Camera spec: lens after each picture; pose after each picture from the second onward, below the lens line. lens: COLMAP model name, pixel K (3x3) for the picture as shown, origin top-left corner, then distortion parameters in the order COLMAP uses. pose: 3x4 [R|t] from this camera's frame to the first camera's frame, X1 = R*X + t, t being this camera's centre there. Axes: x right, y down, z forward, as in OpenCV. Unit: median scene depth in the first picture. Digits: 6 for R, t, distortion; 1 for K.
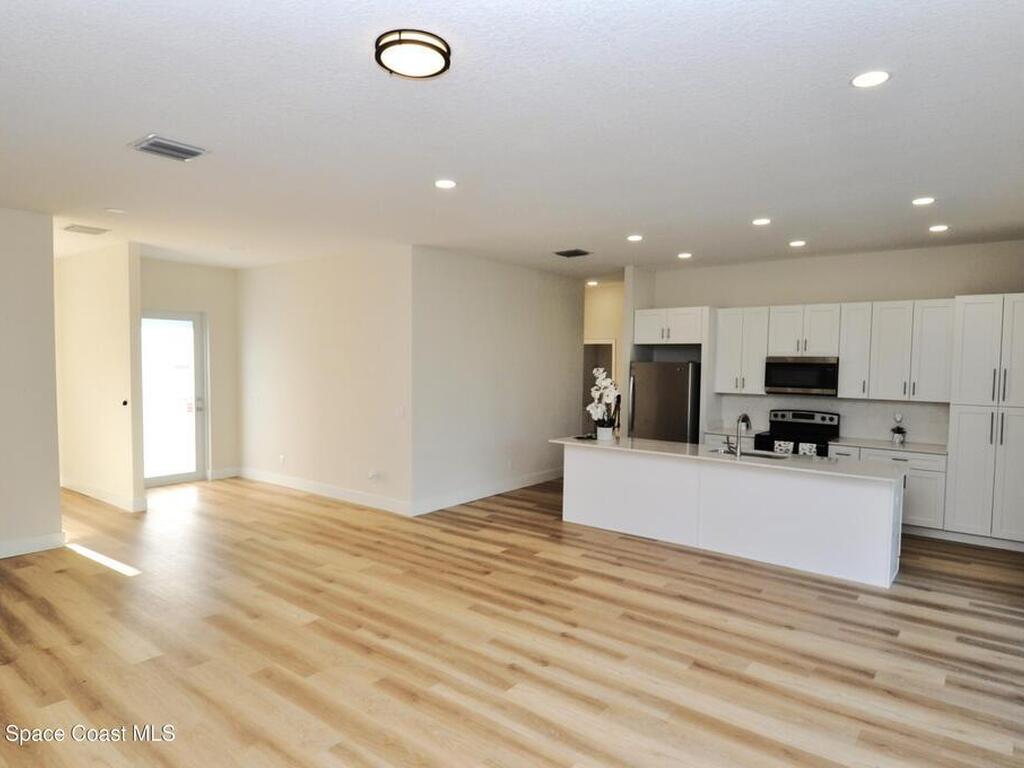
lens RADIAL K [[618.6, 0, 505.8], [0, 618.6, 385.2], [0, 0, 1]] dist [0.034738, -0.051536]
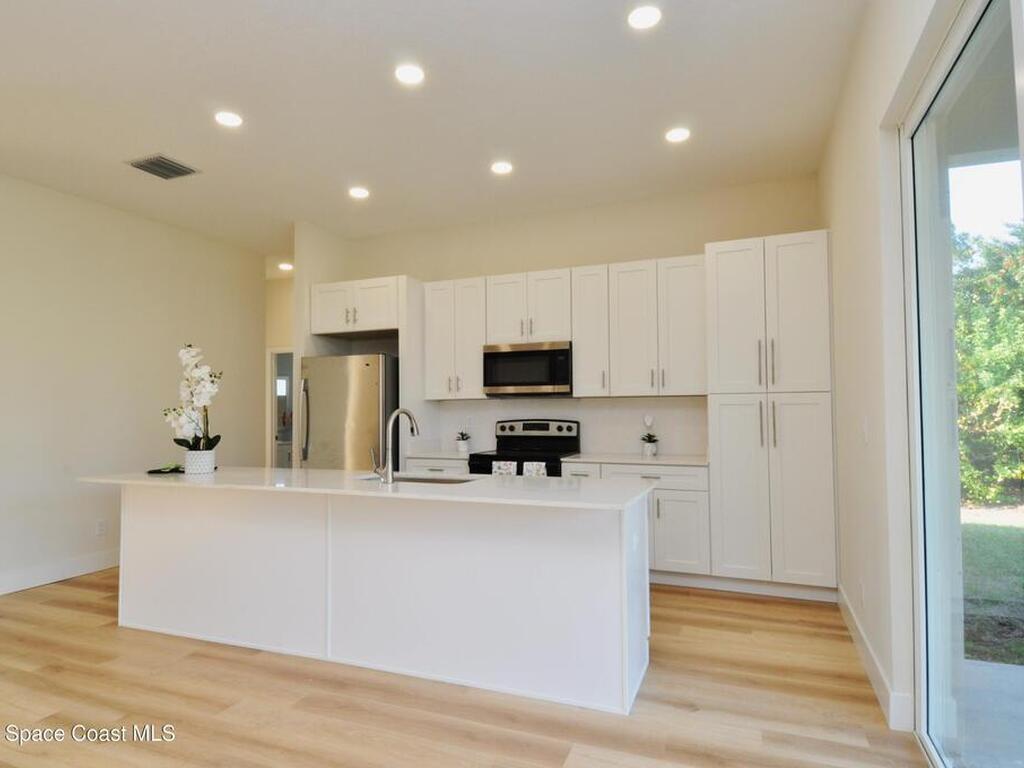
lens RADIAL K [[618.6, 0, 505.8], [0, 618.6, 385.2], [0, 0, 1]] dist [0.034738, -0.051536]
pose [[0.952721, -0.012201, 0.303602, 0.248320], [0.034875, 0.996981, -0.069376, 0.055417], [-0.301839, 0.076684, 0.950270, 0.349838]]
